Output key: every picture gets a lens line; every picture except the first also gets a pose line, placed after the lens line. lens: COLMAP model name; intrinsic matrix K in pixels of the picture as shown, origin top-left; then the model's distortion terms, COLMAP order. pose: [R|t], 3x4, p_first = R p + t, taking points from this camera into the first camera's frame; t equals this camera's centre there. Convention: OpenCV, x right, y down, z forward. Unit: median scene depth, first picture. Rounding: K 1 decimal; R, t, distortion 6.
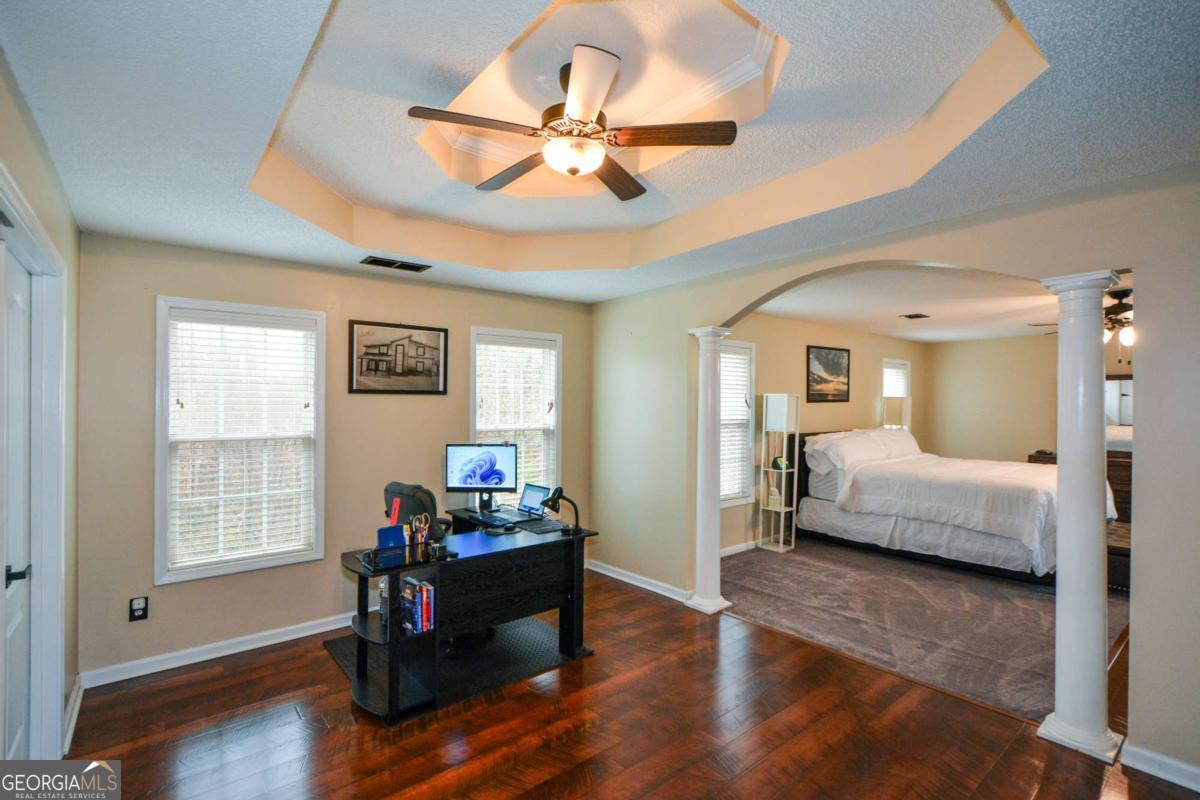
lens RADIAL K [[546.4, 0, 605.6], [0, 546.4, 411.5], [0, 0, 1]] dist [0.028539, -0.013884]
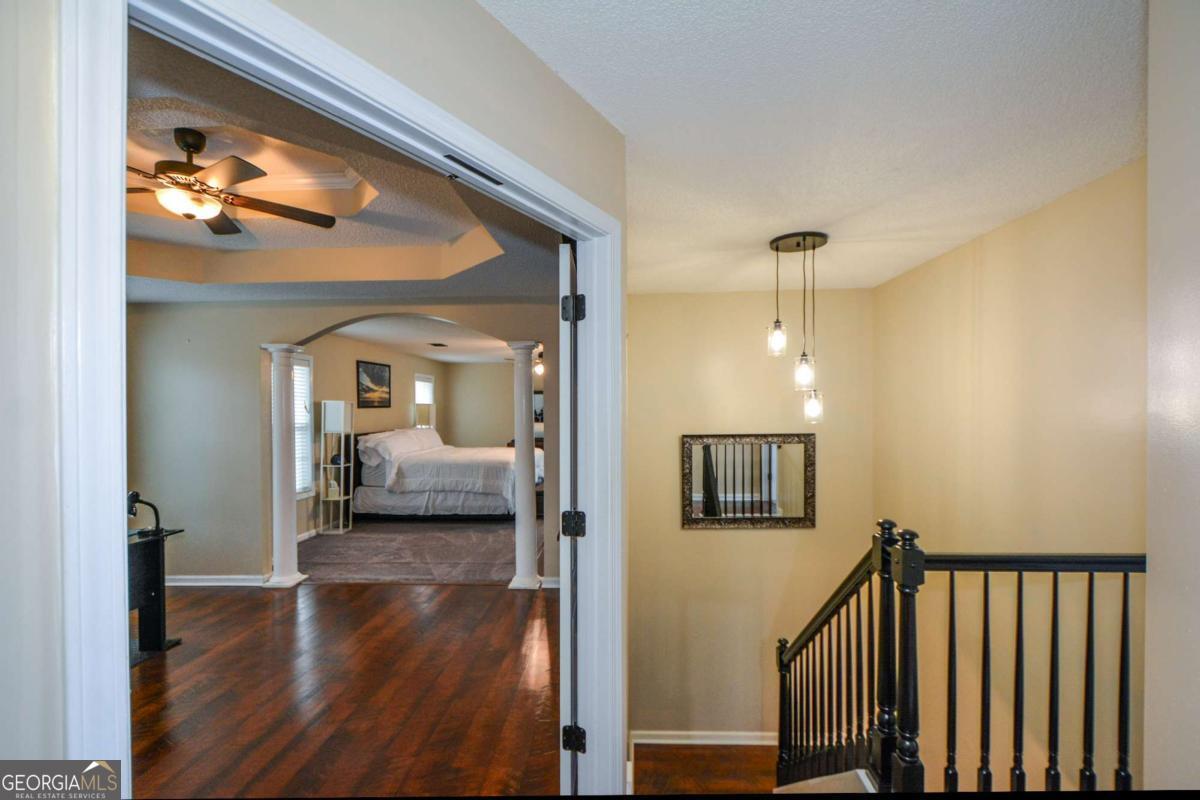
lens RADIAL K [[518.7, 0, 601.1], [0, 518.7, 416.1], [0, 0, 1]] dist [0.017407, -0.013205]
pose [[0.677059, -0.014275, 0.735790, -0.158656], [0.014199, 0.999879, 0.006333, 0.001741], [-0.735792, 0.006160, 0.677180, -0.230588]]
